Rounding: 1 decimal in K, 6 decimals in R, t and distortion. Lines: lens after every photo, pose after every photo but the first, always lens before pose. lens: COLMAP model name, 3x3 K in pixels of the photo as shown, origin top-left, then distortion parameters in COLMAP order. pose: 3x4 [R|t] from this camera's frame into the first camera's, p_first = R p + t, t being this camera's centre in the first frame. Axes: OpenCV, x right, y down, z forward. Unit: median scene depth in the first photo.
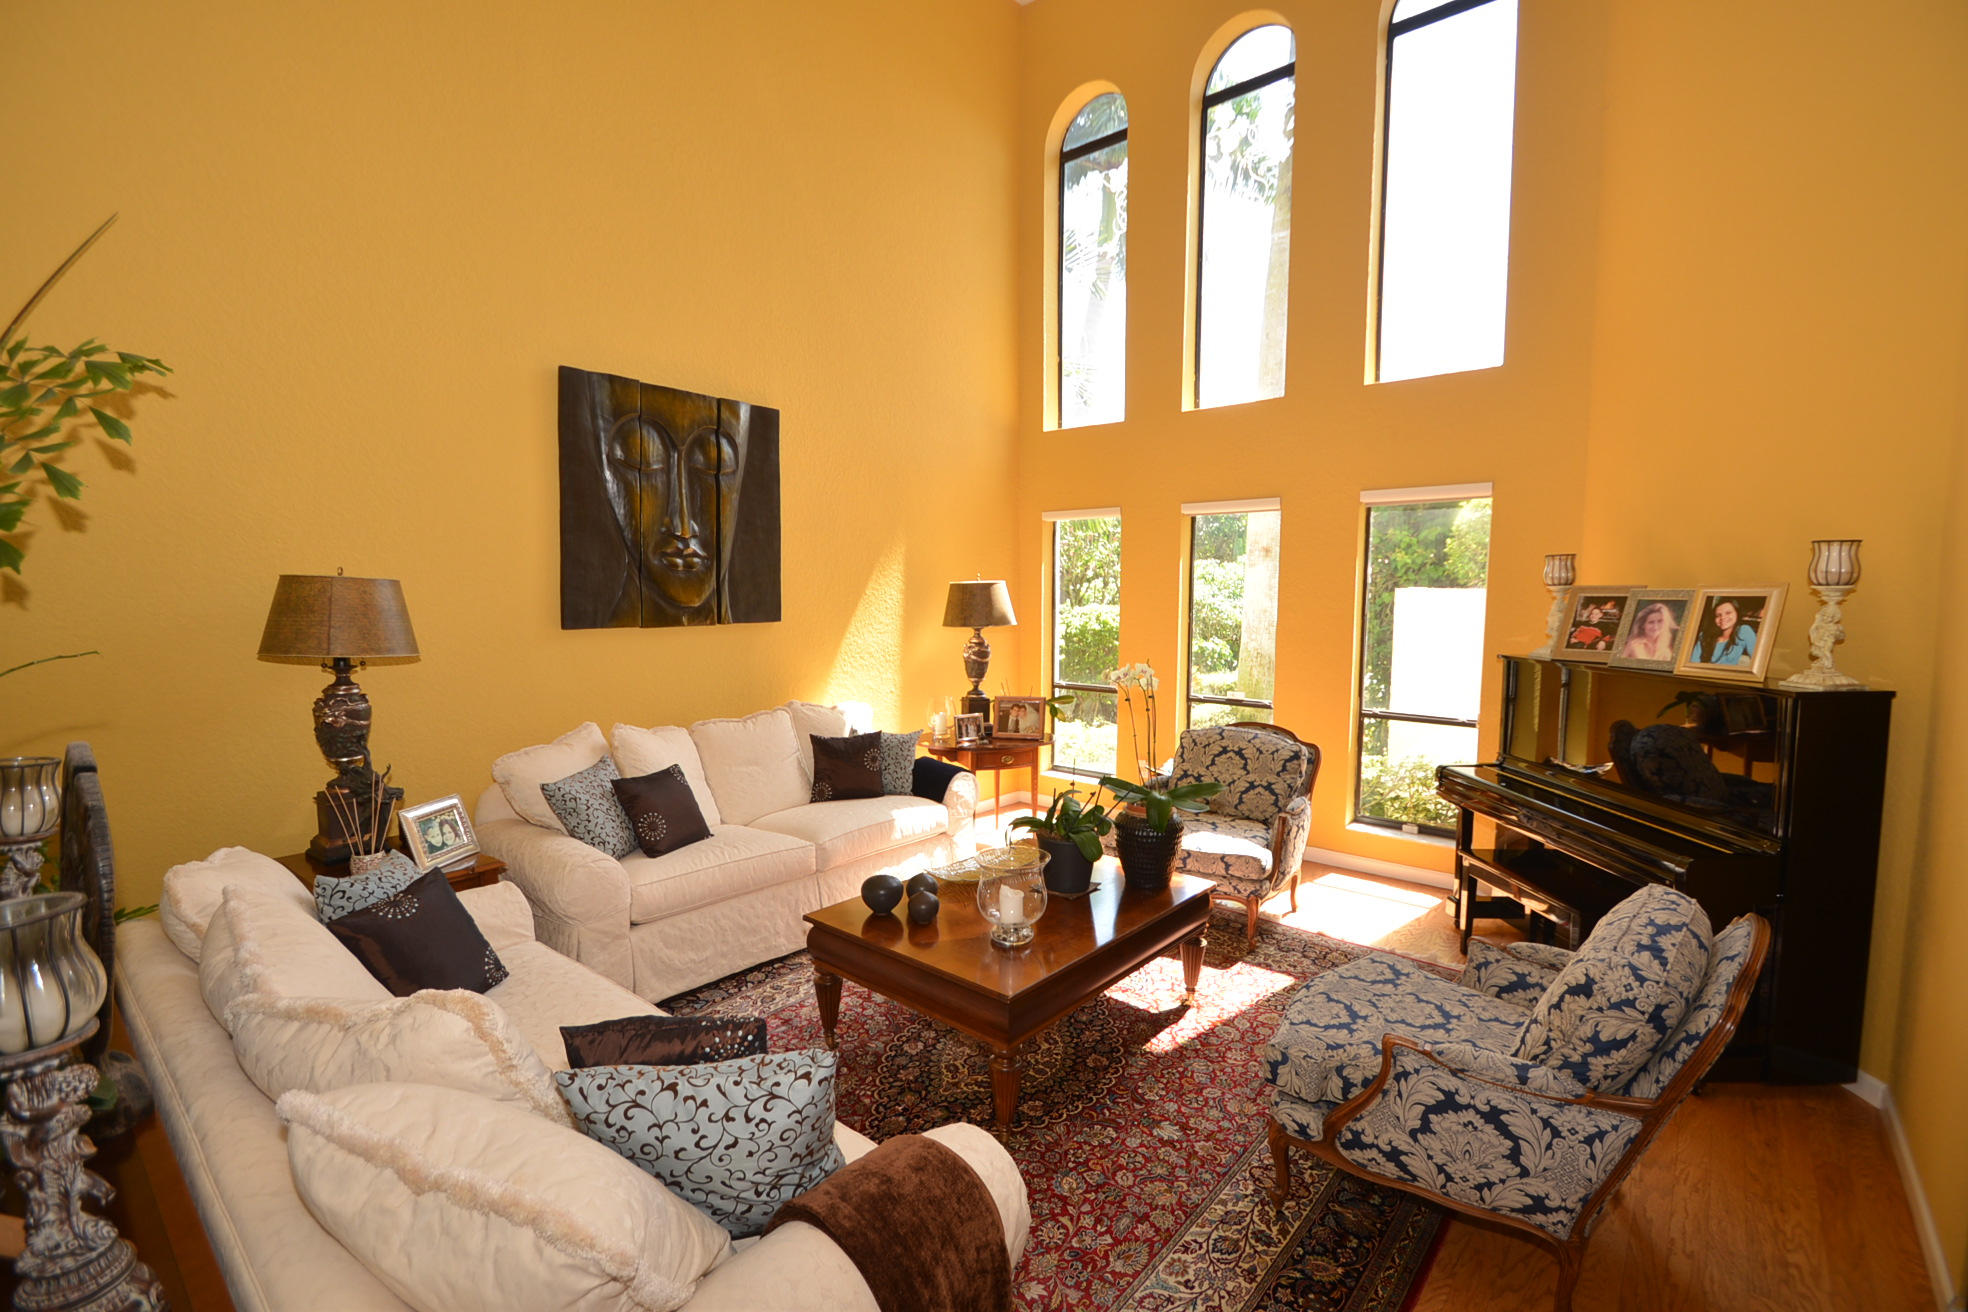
lens RADIAL K [[872.3, 0, 978.2], [0, 872.3, 661.8], [0, 0, 1]] dist [0.000212, -0.004724]
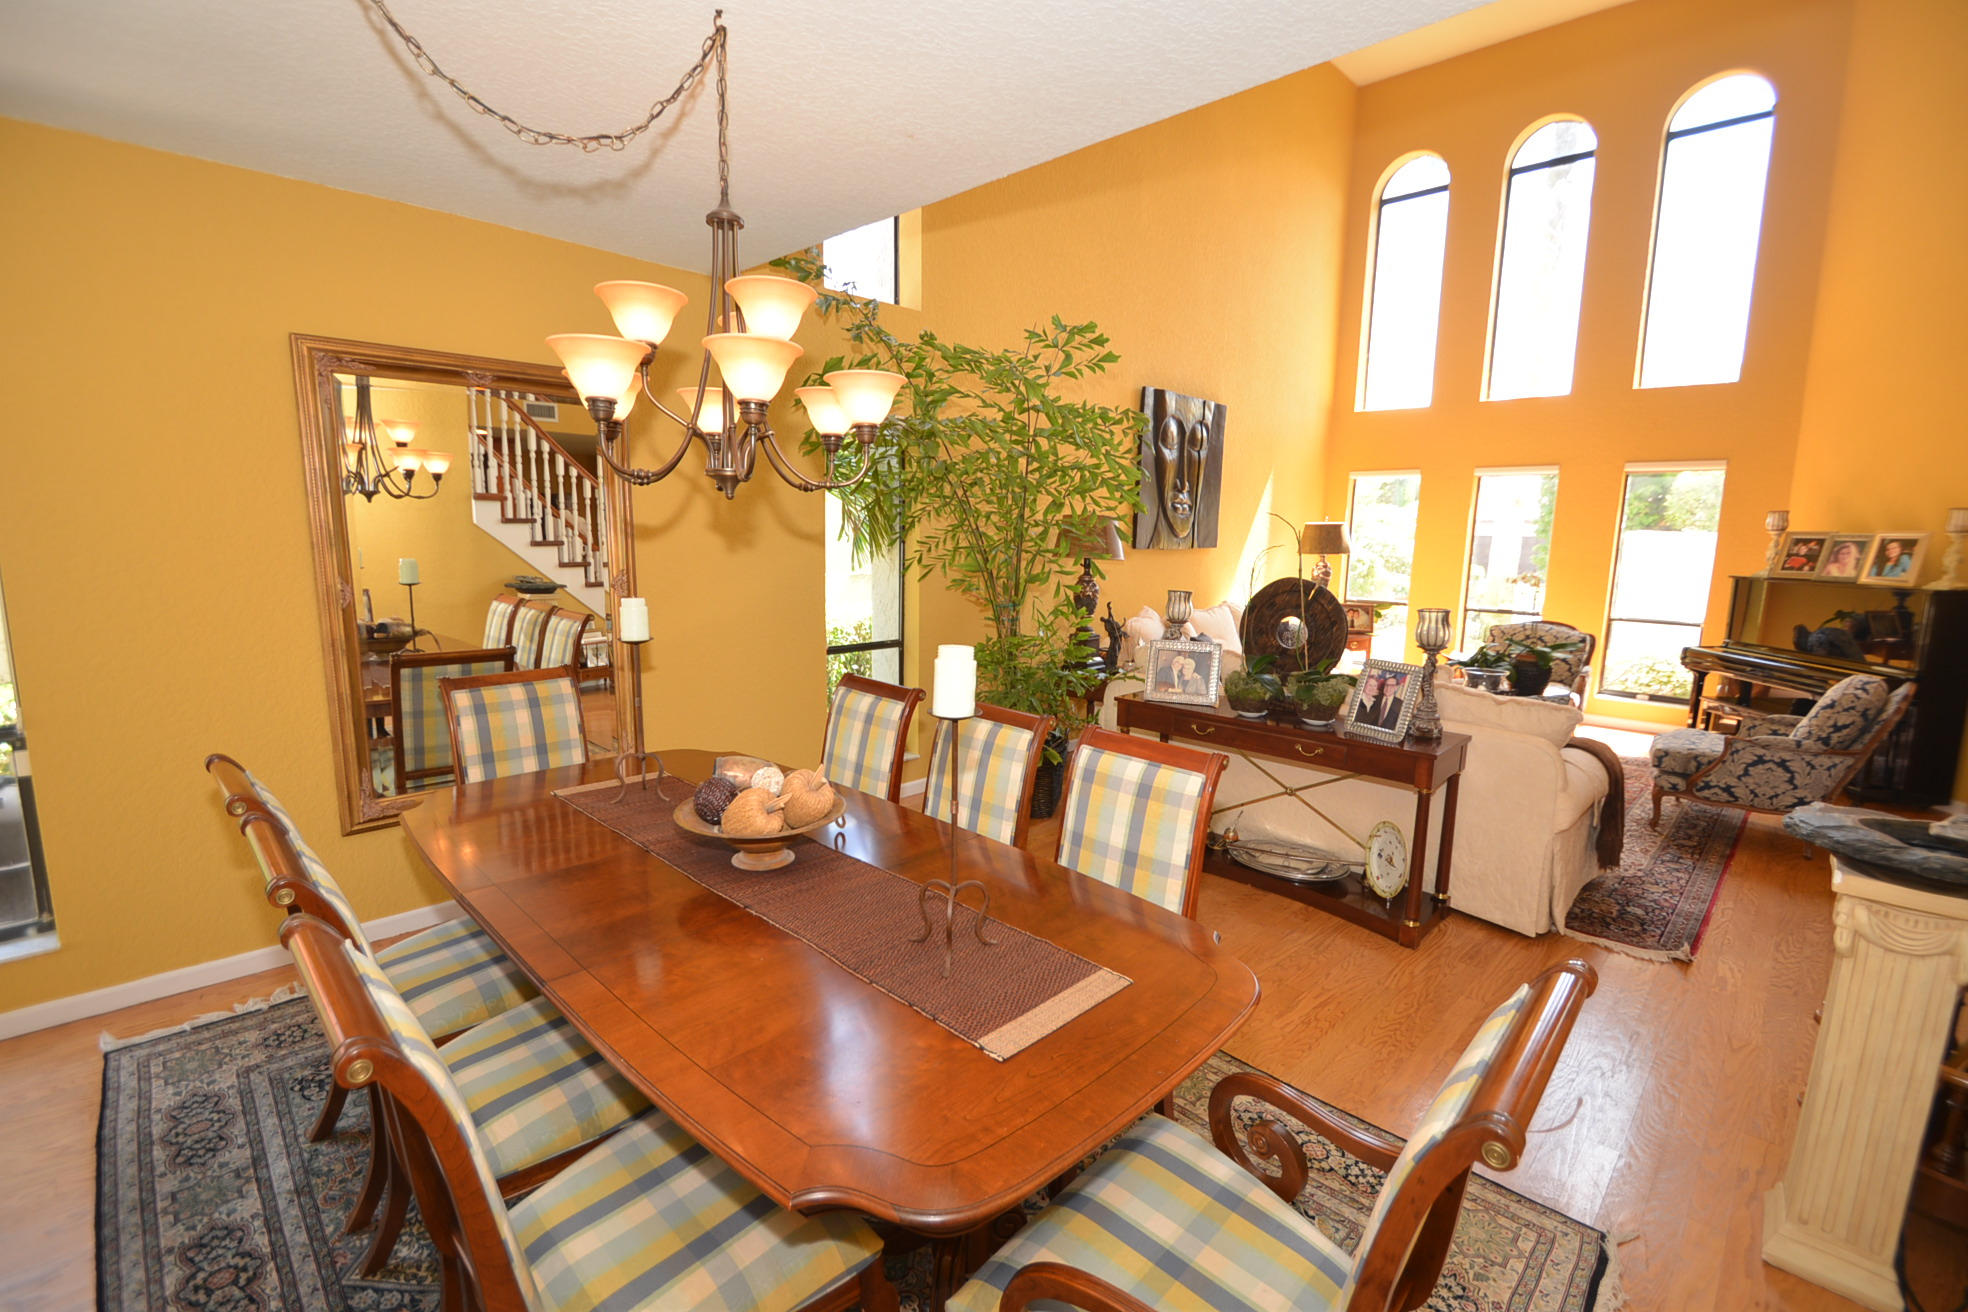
lens RADIAL K [[872.3, 0, 988.6], [0, 872.3, 653.5], [0, 0, 1]] dist [0.000212, -0.004724]
pose [[0.997757, 0.021040, -0.063549, -0.725426], [-0.017136, 0.997968, 0.061364, 0.068456], [0.064711, -0.060138, 0.996090, -0.749020]]
